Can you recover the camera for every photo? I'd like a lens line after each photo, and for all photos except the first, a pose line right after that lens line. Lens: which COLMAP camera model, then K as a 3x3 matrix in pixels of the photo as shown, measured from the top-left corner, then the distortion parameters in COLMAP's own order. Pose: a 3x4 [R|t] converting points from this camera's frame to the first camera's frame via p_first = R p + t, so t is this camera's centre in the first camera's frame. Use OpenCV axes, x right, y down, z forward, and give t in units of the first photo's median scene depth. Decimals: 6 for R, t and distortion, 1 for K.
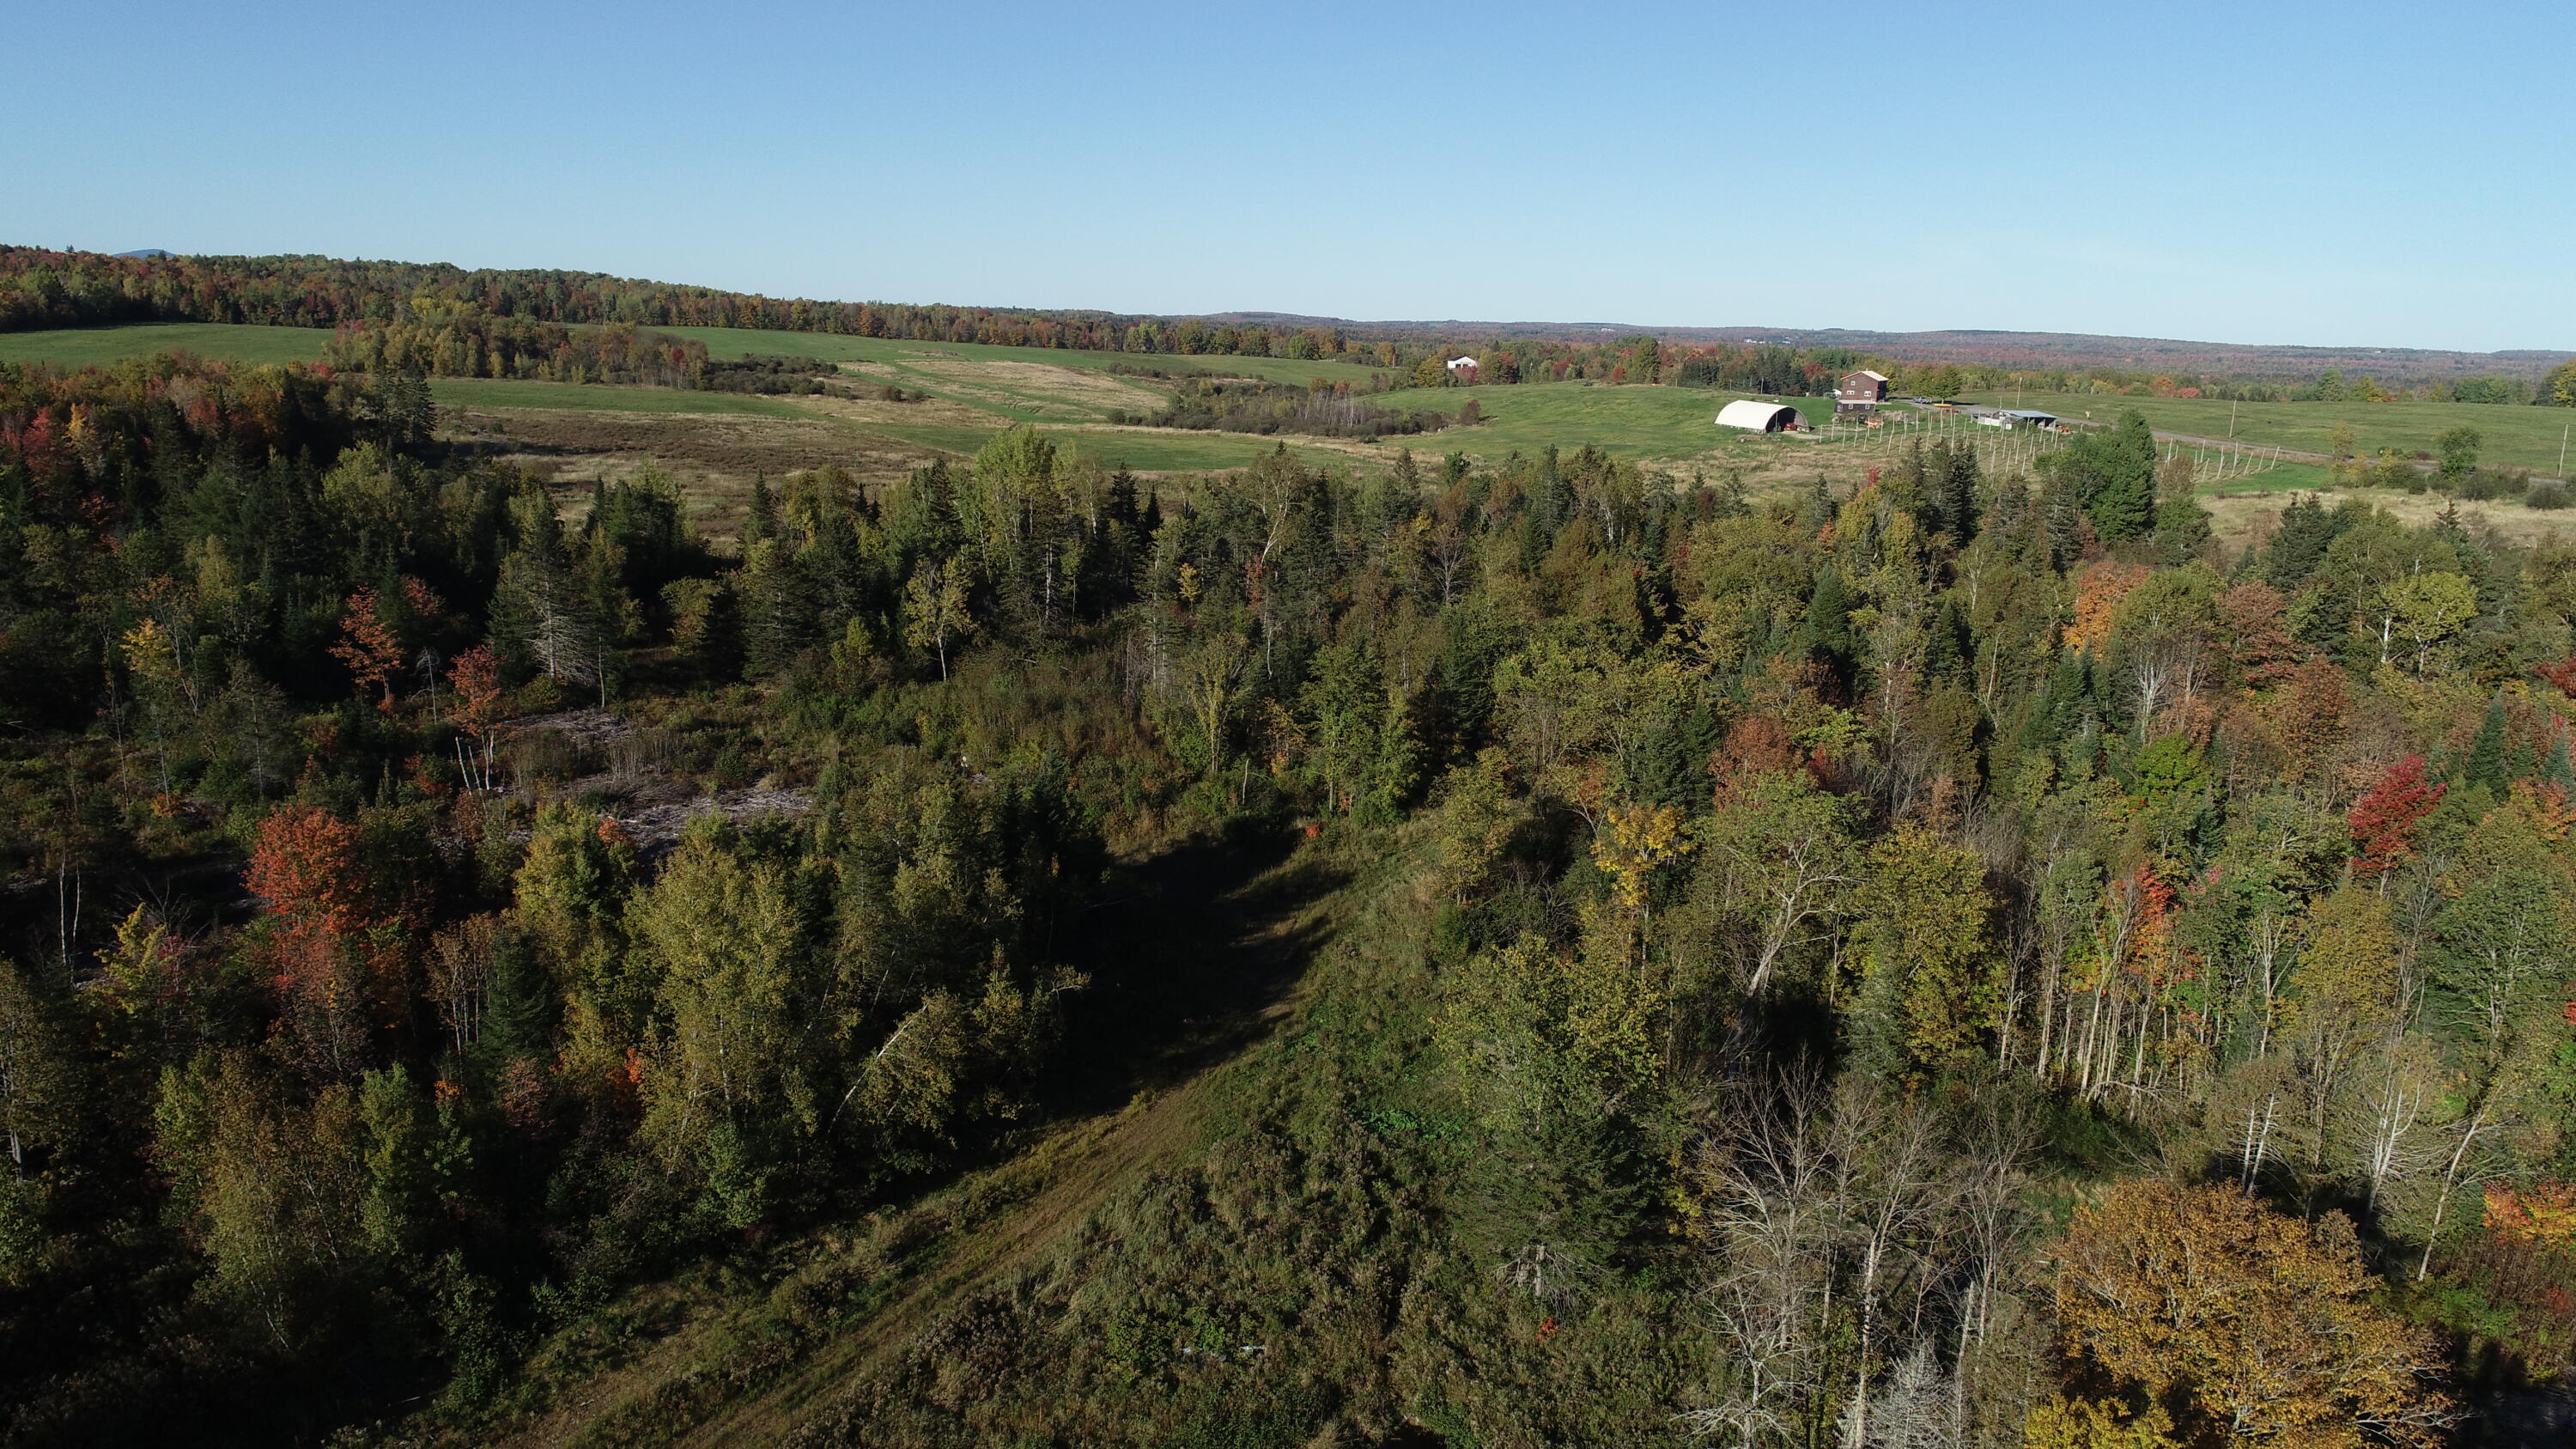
lens RADIAL K [[1728.5, 0, 1287.3], [0, 1728.5, 732.2], [0, 0, 1]] dist [0.004097, -0.000440]
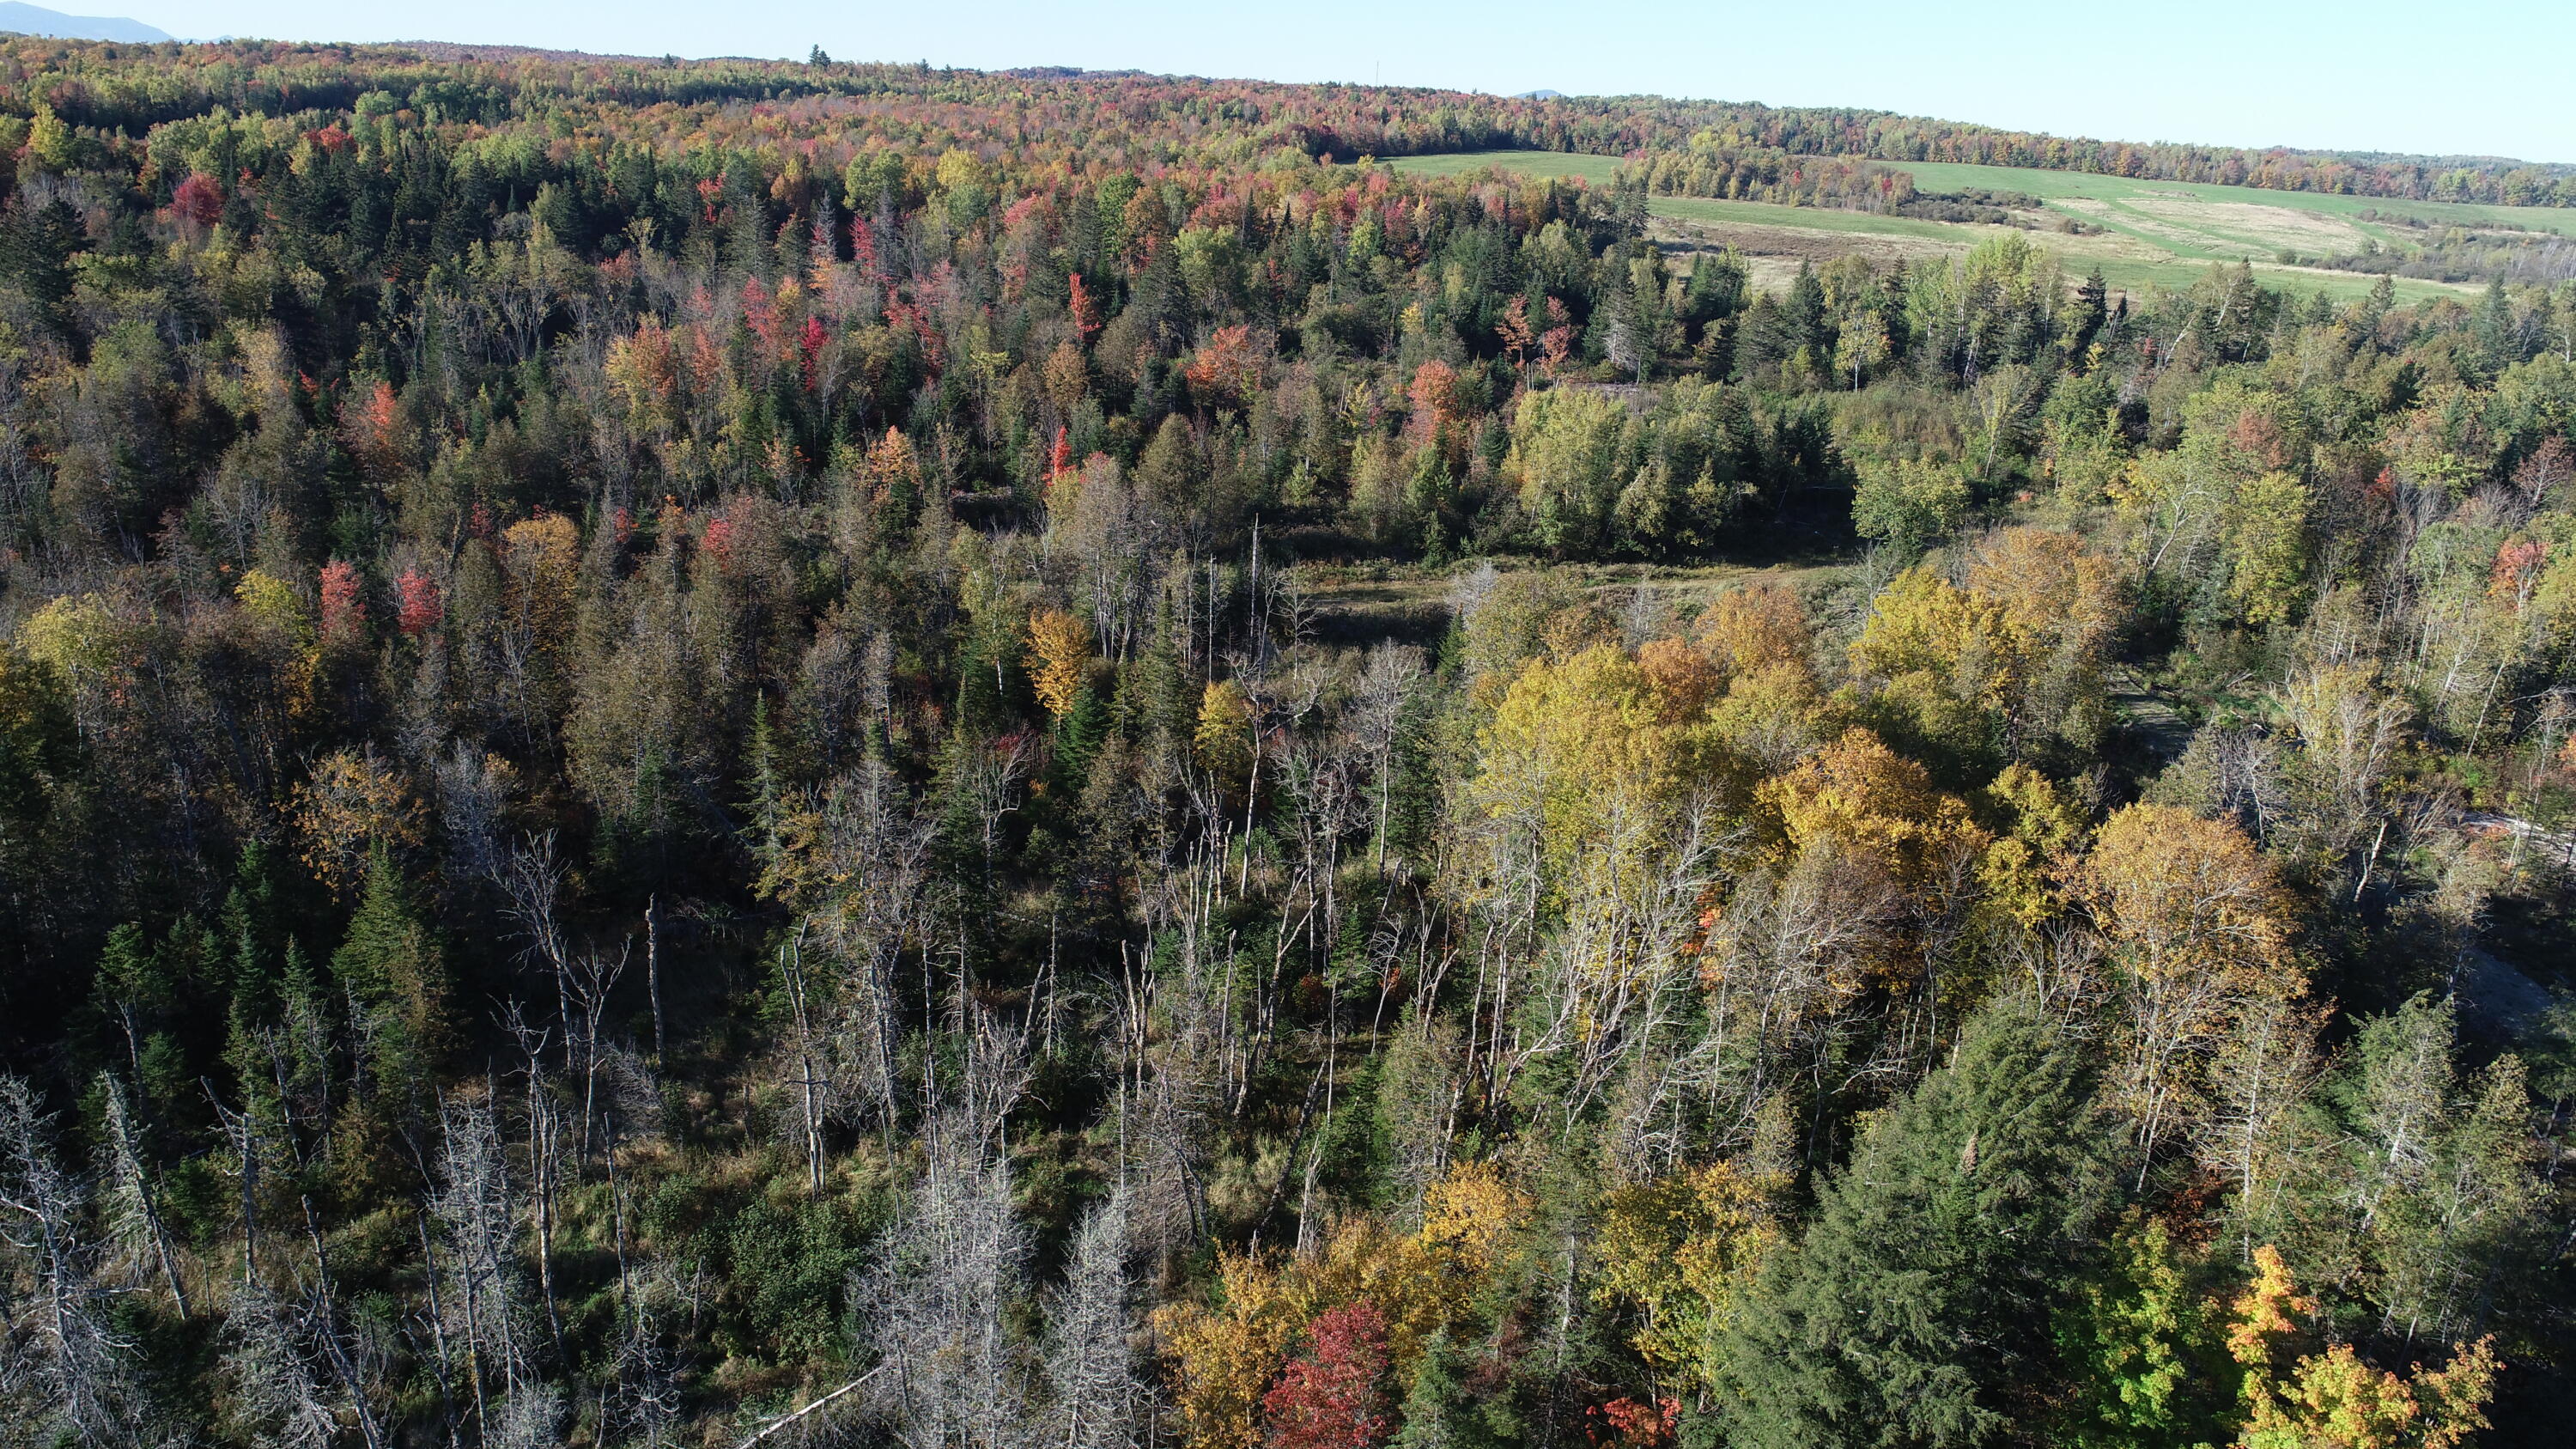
lens RADIAL K [[1728.5, 0, 1287.3], [0, 1728.5, 732.2], [0, 0, 1]] dist [0.004097, -0.000440]
pose [[0.762522, 0.219476, -0.608597, 0.128068], [-0.166961, 0.975592, 0.142636, 0.039422], [0.625048, -0.007151, 0.780554, -0.146724]]
